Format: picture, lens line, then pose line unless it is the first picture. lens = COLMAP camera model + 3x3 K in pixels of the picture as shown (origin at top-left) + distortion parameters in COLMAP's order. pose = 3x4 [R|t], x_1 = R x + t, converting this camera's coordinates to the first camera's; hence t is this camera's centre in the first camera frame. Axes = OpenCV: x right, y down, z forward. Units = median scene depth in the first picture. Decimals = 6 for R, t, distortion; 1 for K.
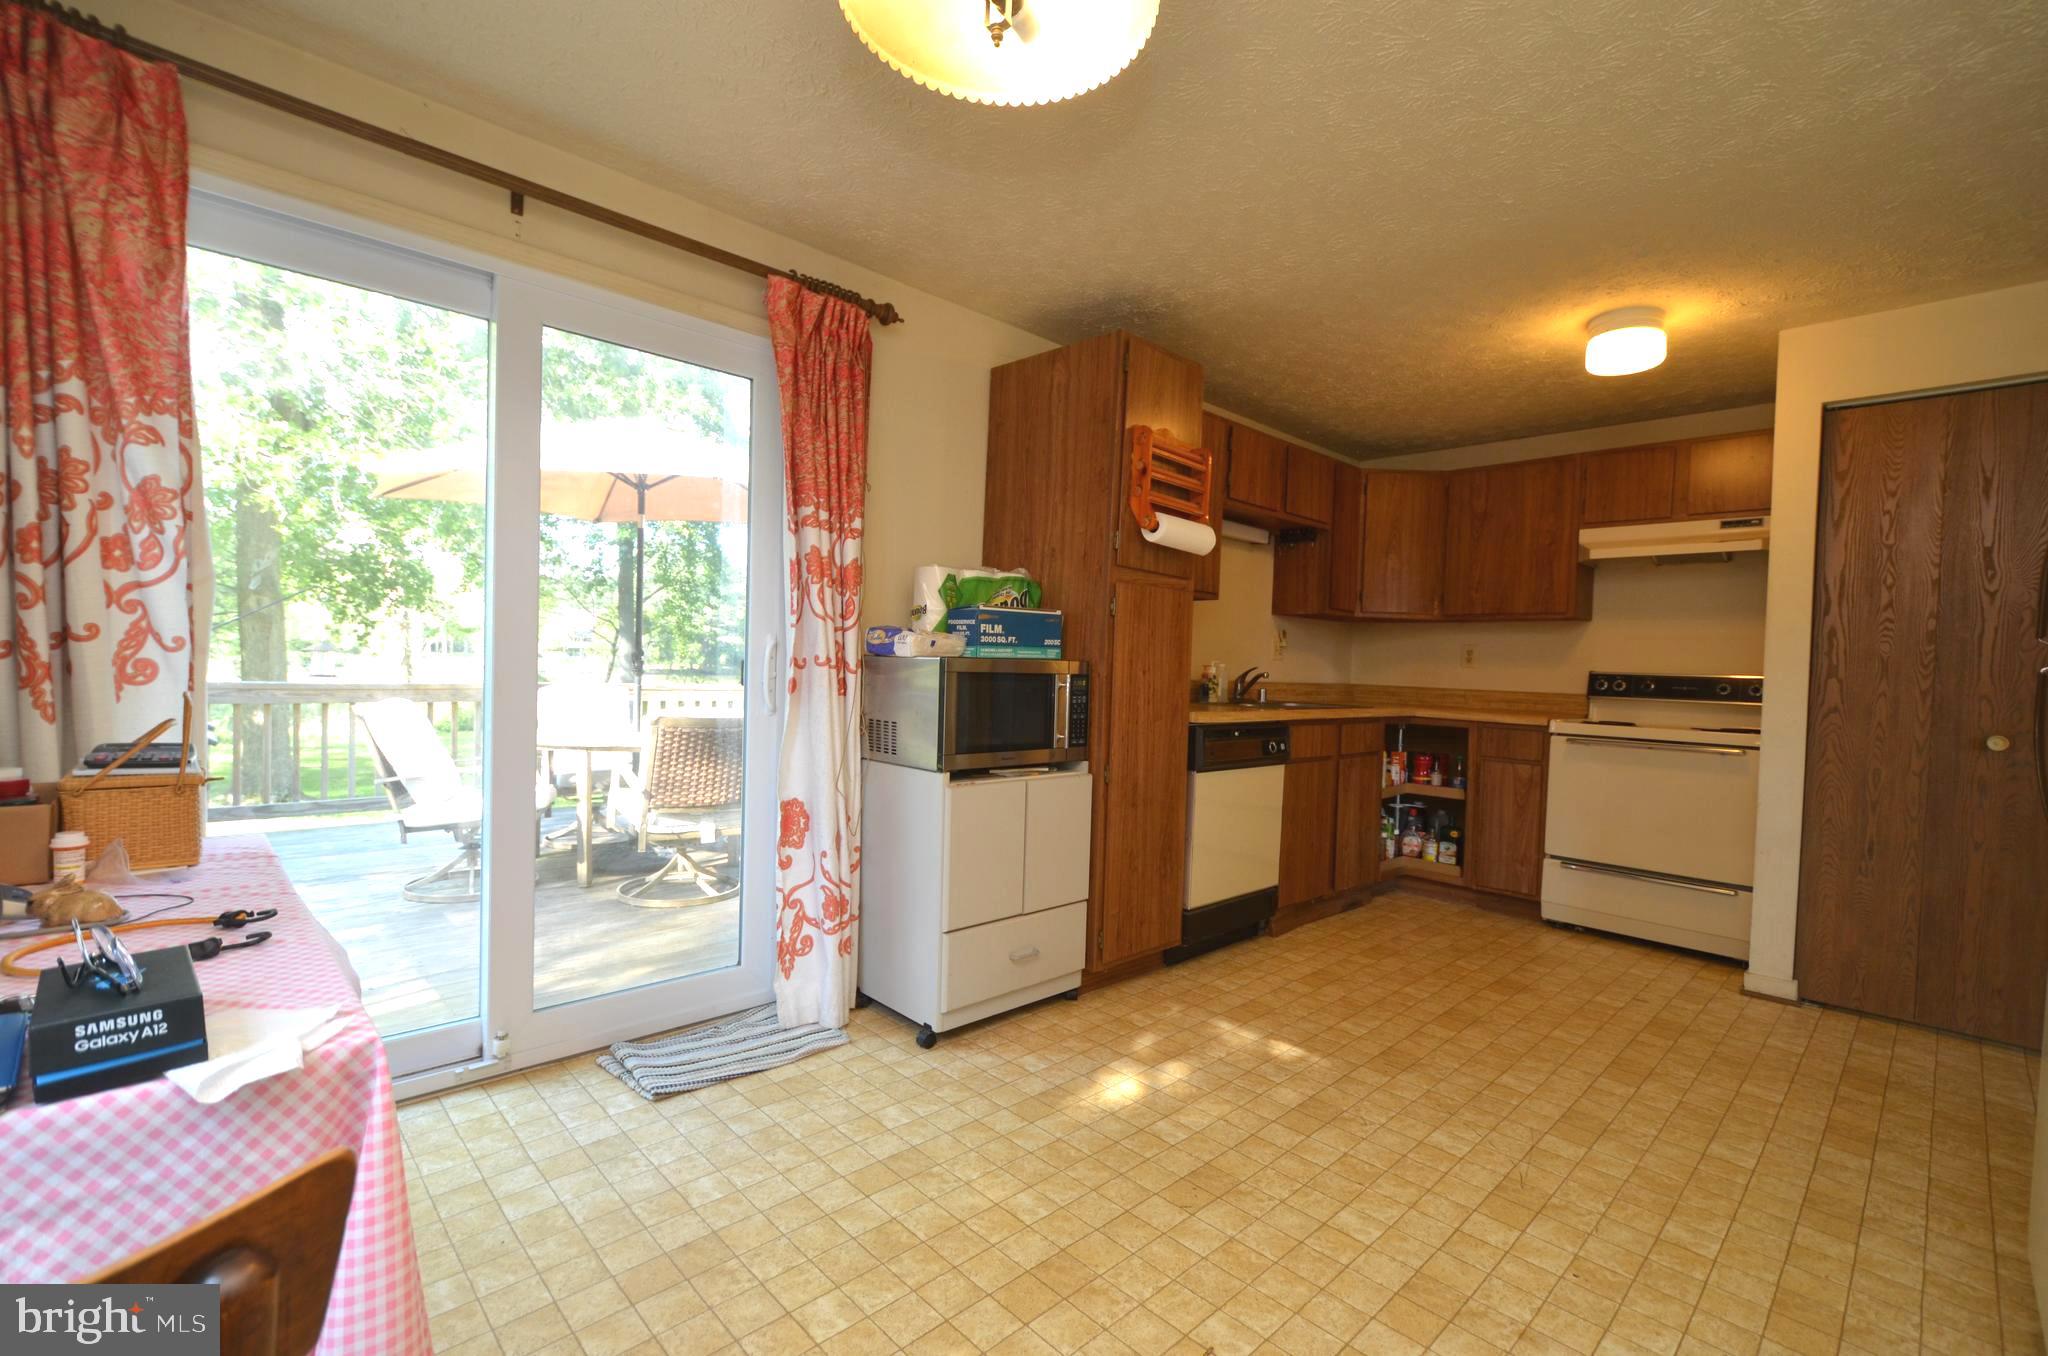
lens RADIAL K [[888.4, 0, 1022.0], [0, 888.4, 685.8], [0, 0, 1]] dist [0.002607, -0.004417]
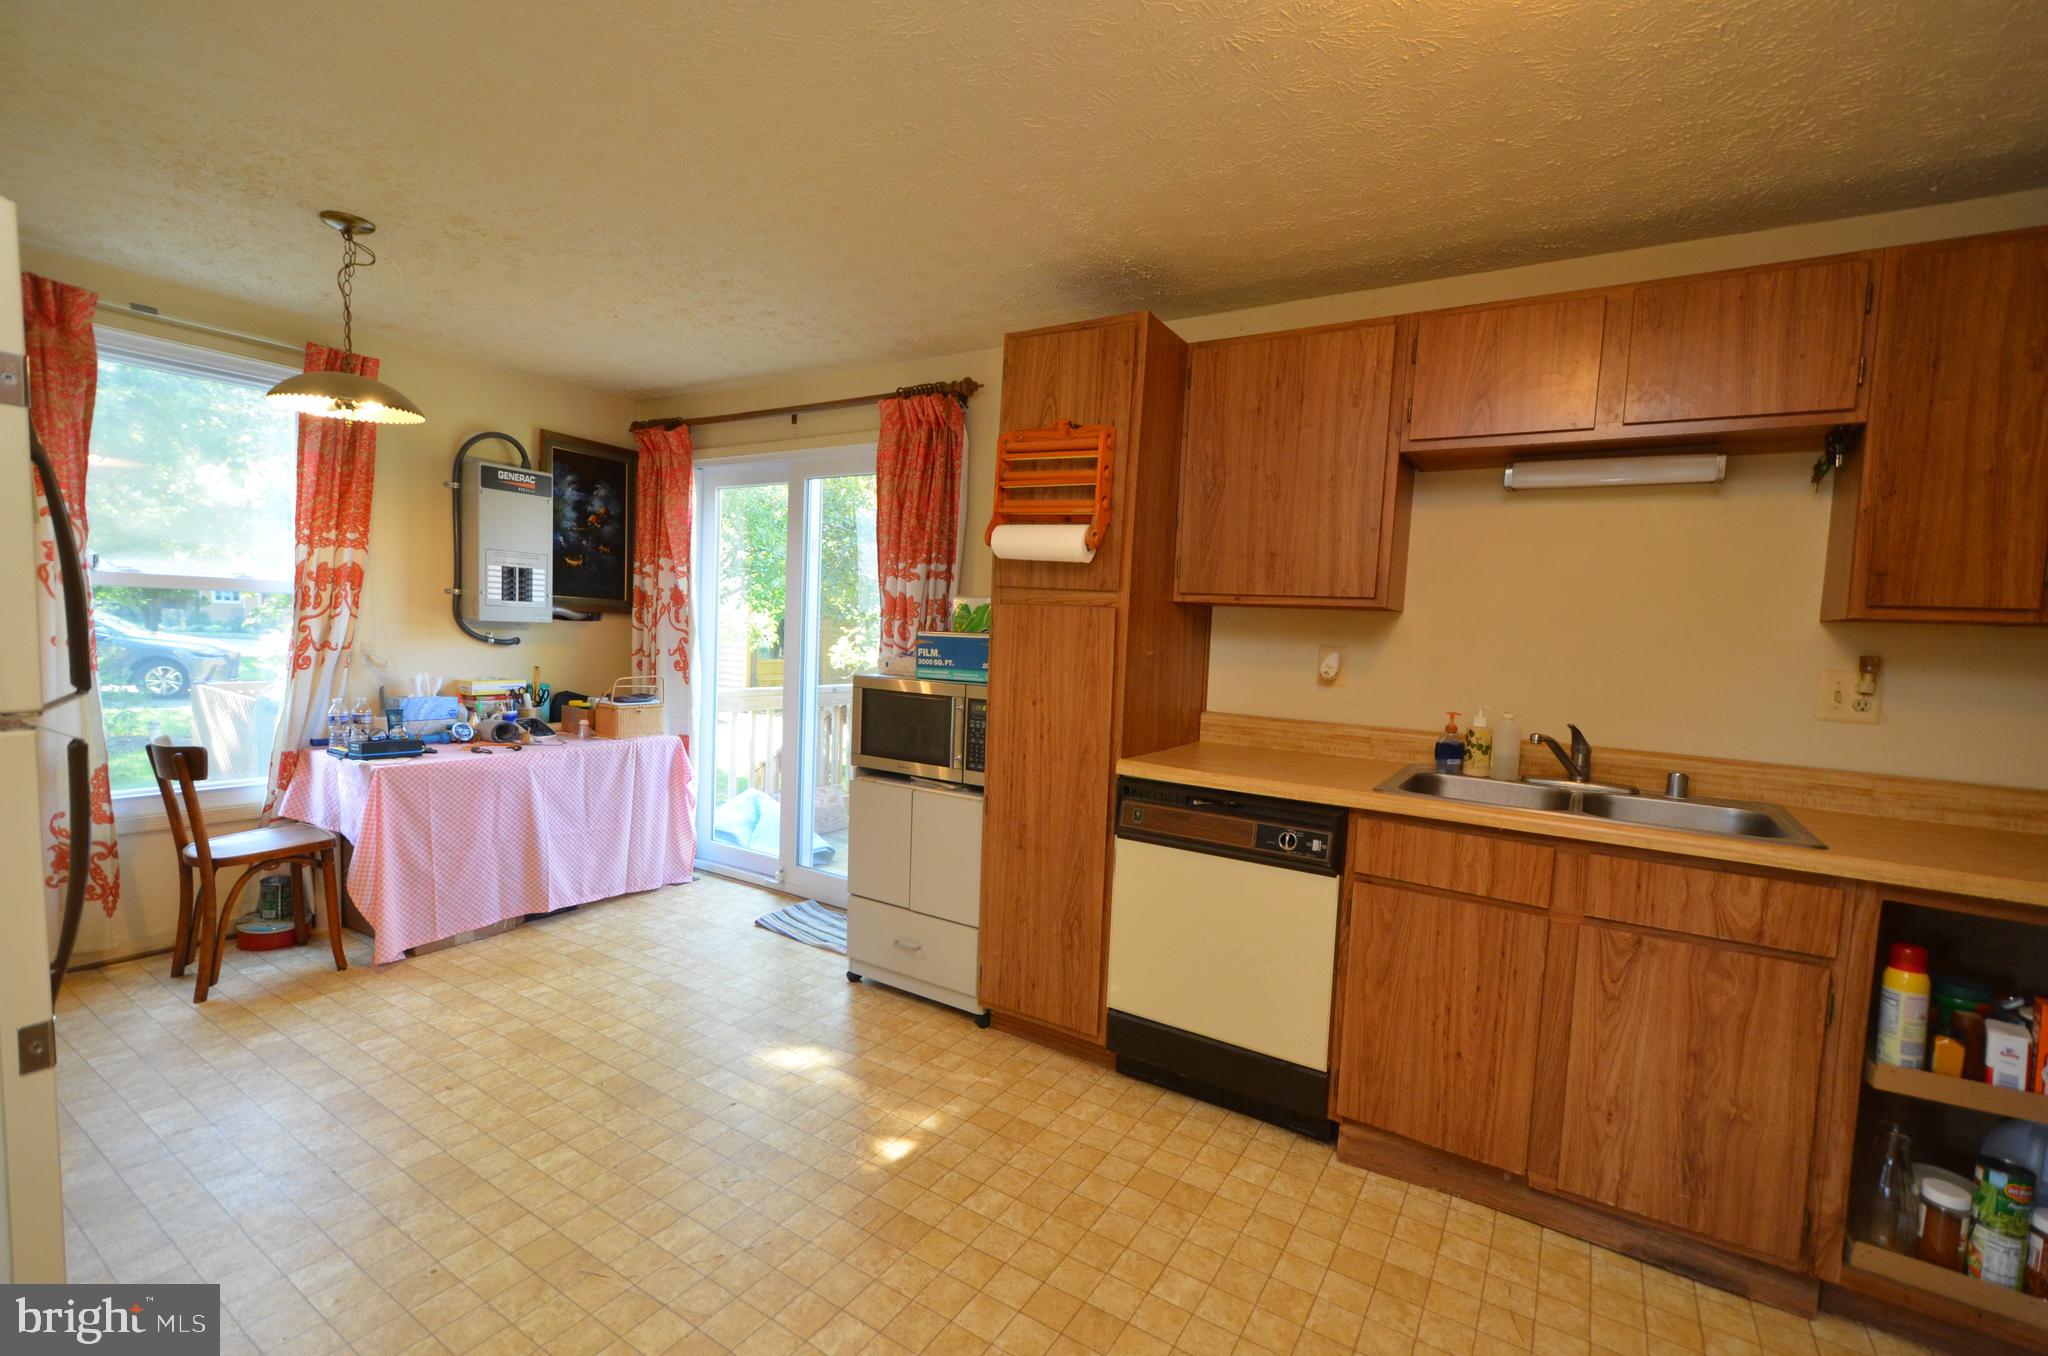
lens RADIAL K [[888.4, 0, 1022.0], [0, 888.4, 685.8], [0, 0, 1]] dist [0.002607, -0.004417]
pose [[0.244977, 0.048853, -0.968297, 1.021624], [-0.056710, 0.997742, 0.035991, -0.065217], [0.967869, 0.046095, 0.247194, 0.790513]]
